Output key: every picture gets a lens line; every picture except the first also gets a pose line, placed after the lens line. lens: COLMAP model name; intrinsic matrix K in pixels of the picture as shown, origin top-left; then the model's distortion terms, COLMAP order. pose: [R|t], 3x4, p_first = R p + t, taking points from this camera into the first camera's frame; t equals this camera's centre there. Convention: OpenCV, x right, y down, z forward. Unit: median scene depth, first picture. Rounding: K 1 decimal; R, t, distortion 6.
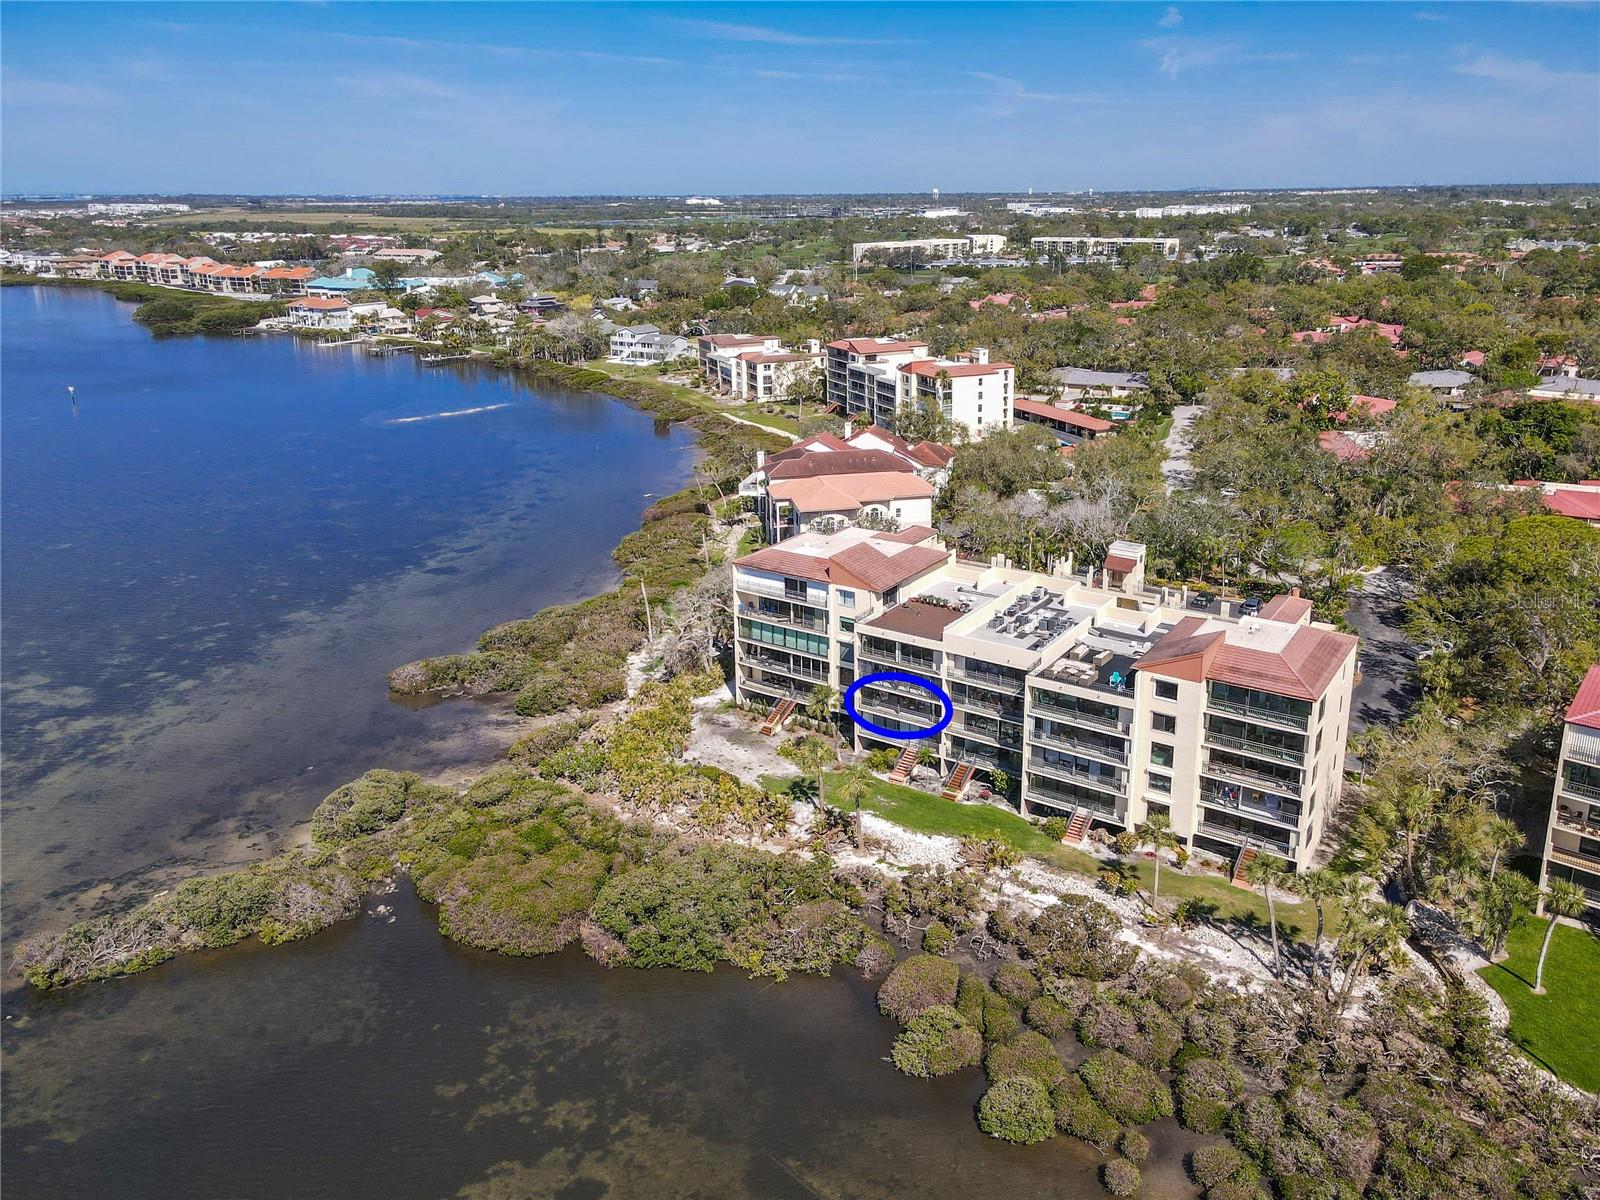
lens RADIAL K [[1232.3, 0, 794.9], [0, 1232.3, 471.6], [0, 0, 1]] dist [0.024370, 0.044633]
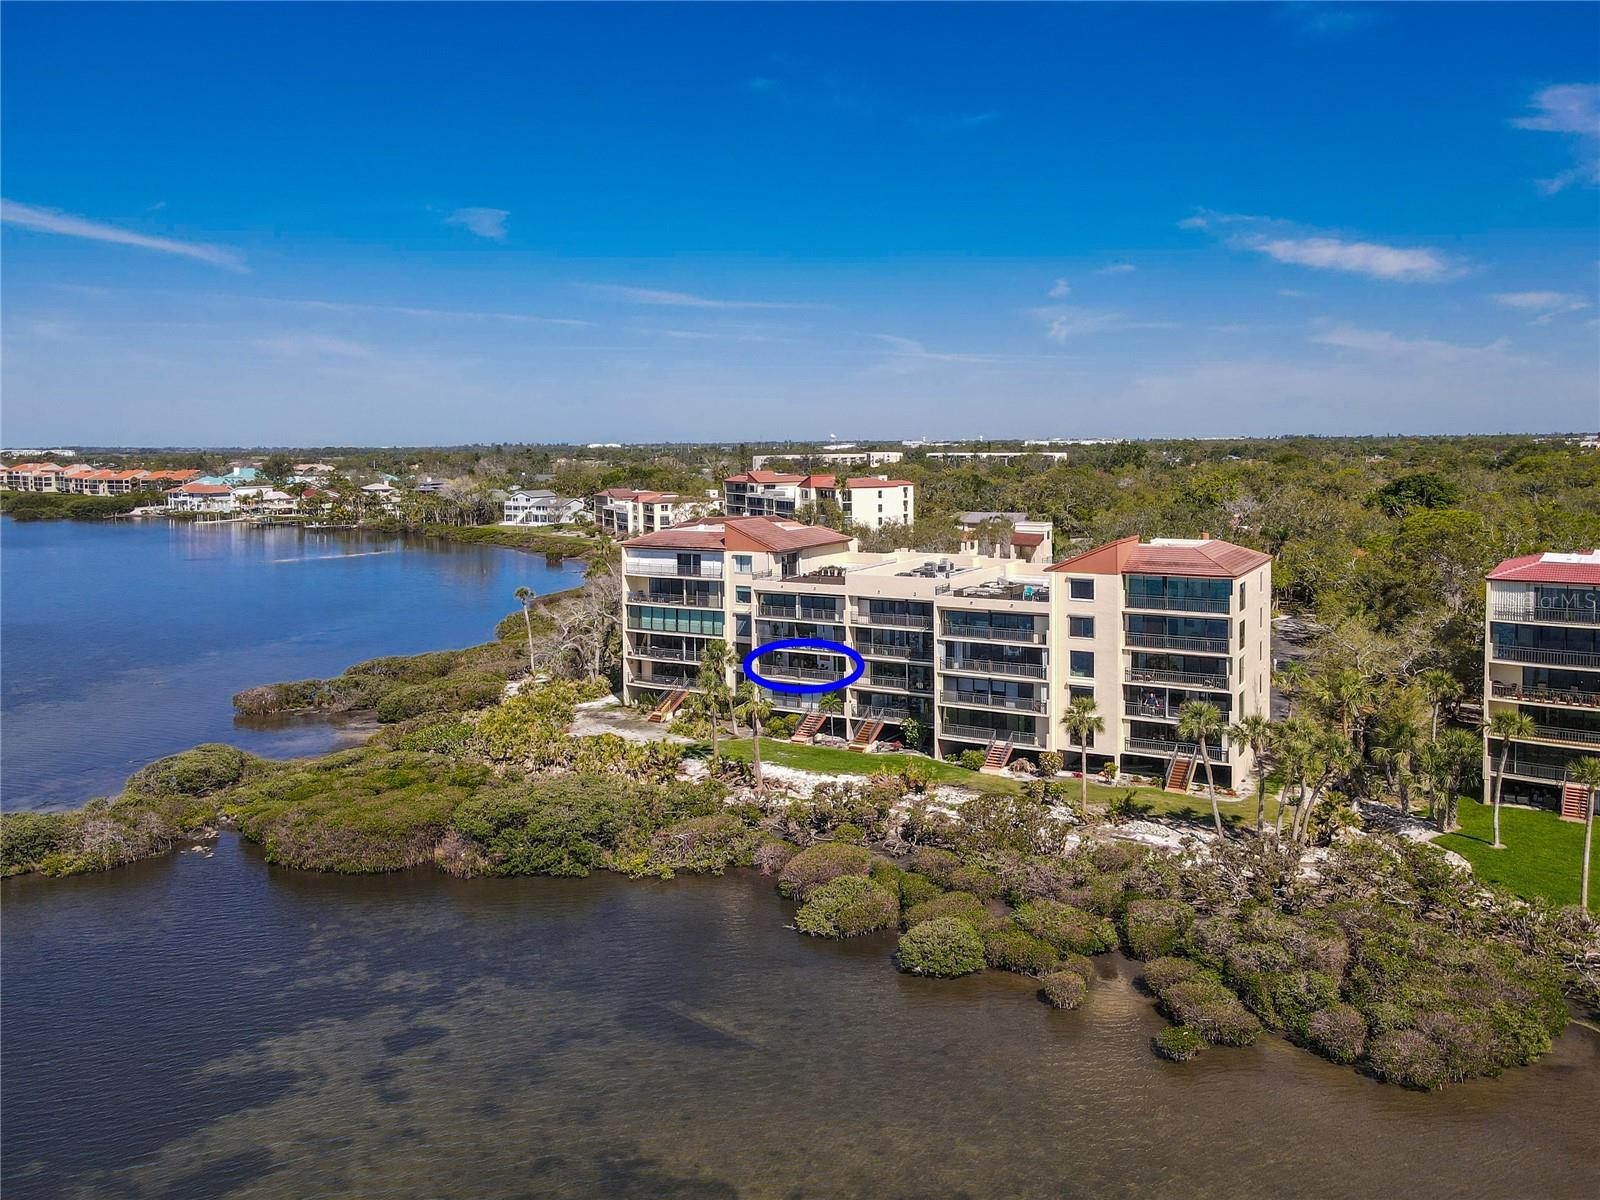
lens RADIAL K [[1232.3, 0, 788.0], [0, 1232.3, 461.1], [0, 0, 1]] dist [0.024370, 0.044633]
pose [[0.997211, 0.000206, 0.074635, 0.006399], [0.015336, 0.978092, -0.207608, 0.236960], [-0.073043, 0.208174, 0.975361, 0.069368]]
